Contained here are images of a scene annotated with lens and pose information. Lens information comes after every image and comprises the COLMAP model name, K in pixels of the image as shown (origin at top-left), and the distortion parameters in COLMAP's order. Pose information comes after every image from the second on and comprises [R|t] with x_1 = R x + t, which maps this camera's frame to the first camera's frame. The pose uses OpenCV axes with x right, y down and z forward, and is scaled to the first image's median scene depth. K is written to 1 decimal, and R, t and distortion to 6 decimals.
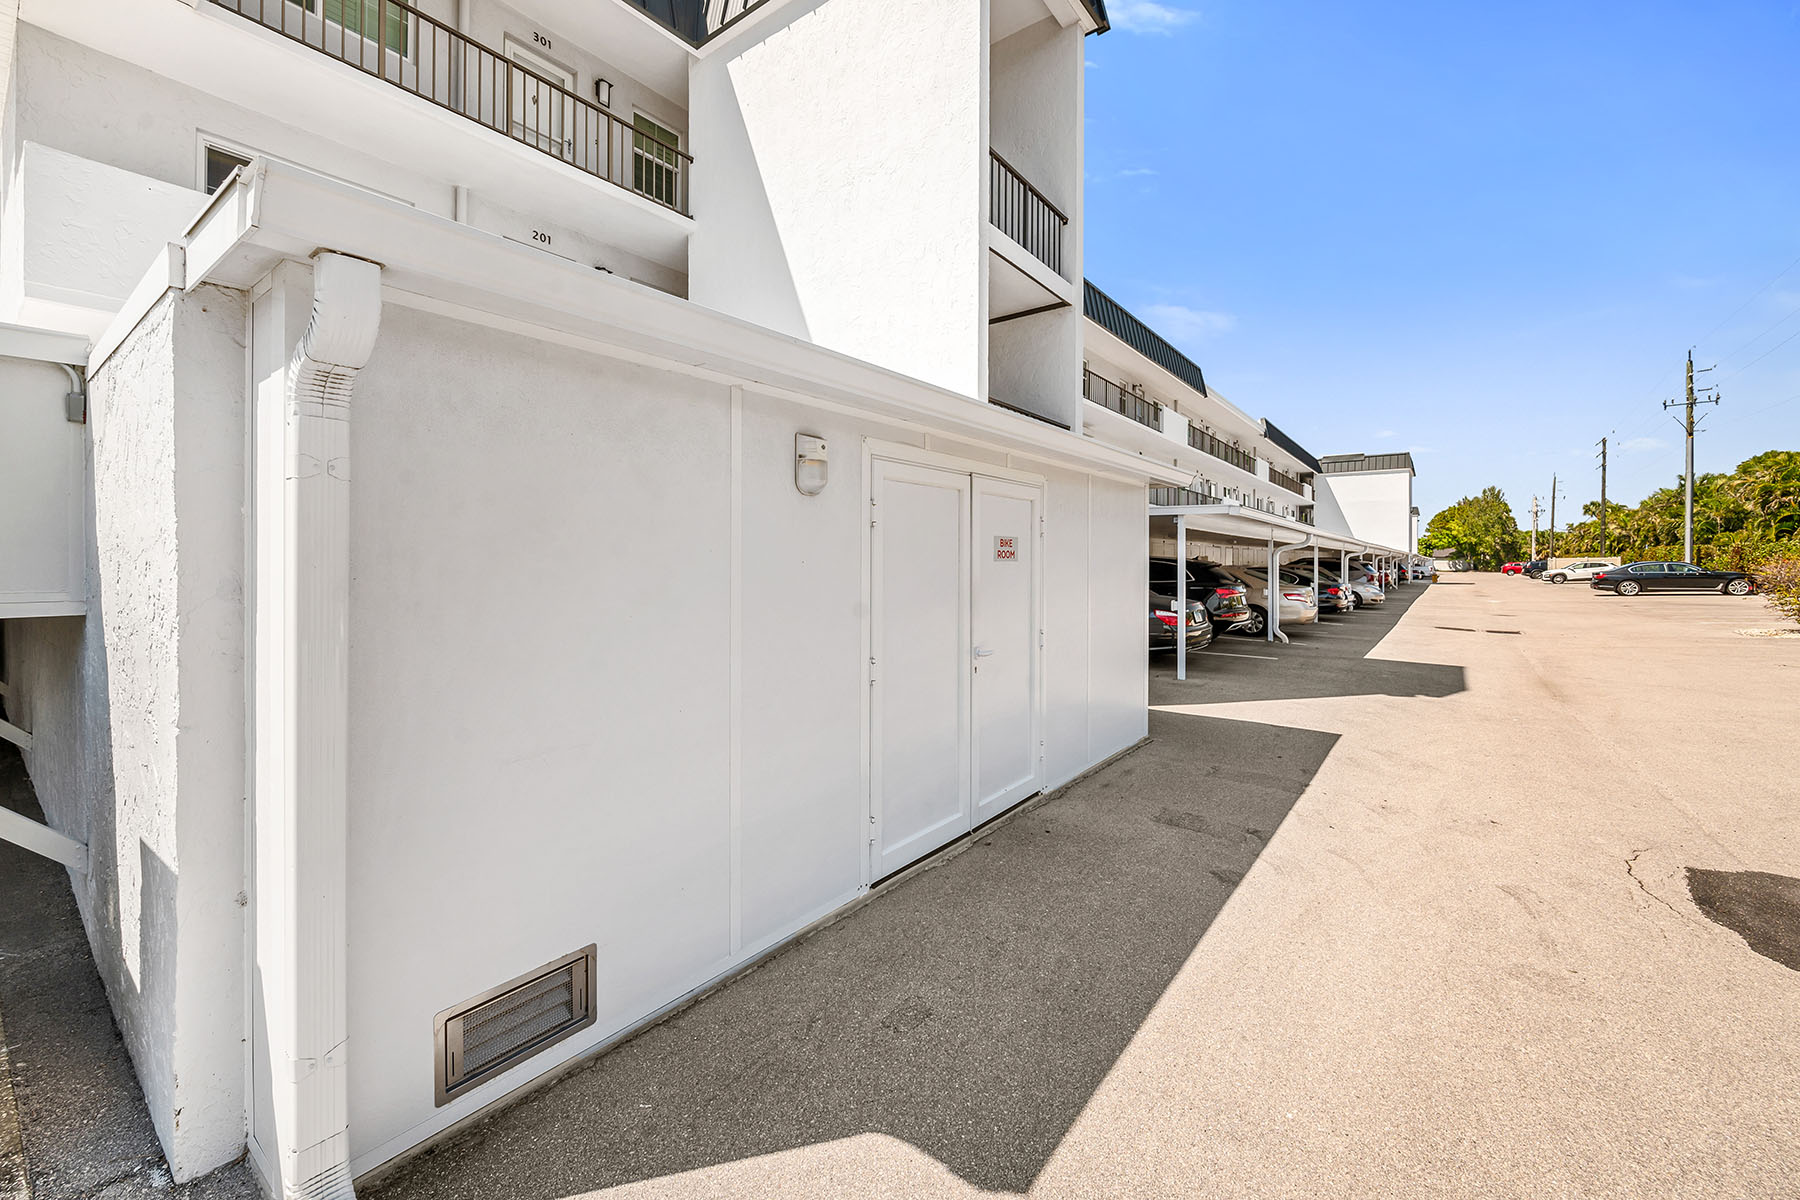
lens RADIAL K [[726.3, 0, 901.5], [0, 726.3, 557.7], [0, 0, 1]] dist [0.000230, -0.000075]
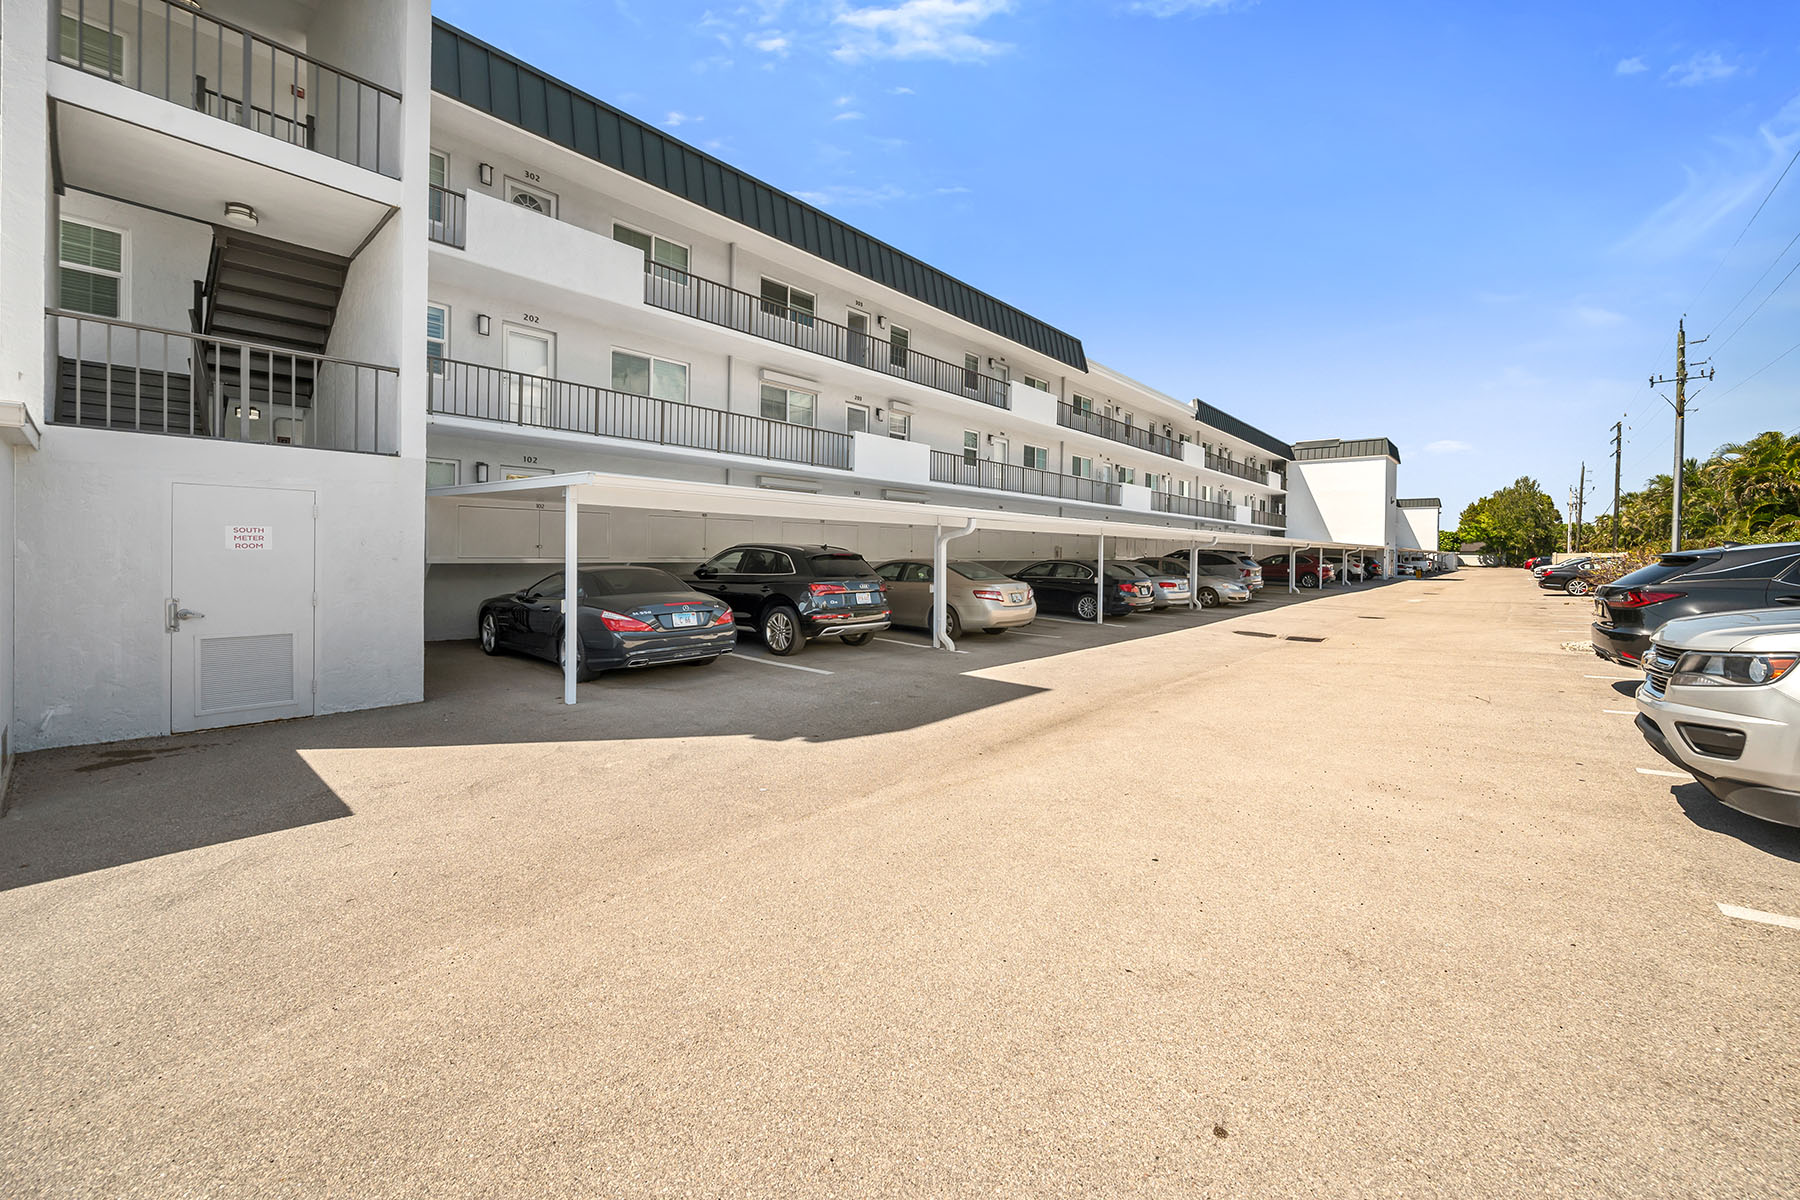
lens RADIAL K [[710.3, 0, 897.0], [0, 710.3, 546.5], [0, 0, 1]] dist [-0.000400, 0.000050]
pose [[0.997508, 0.008105, -0.070082, 0.131417], [-0.008215, 0.999965, -0.001271, 0.000059], [0.070069, 0.001843, 0.997540, 0.047535]]
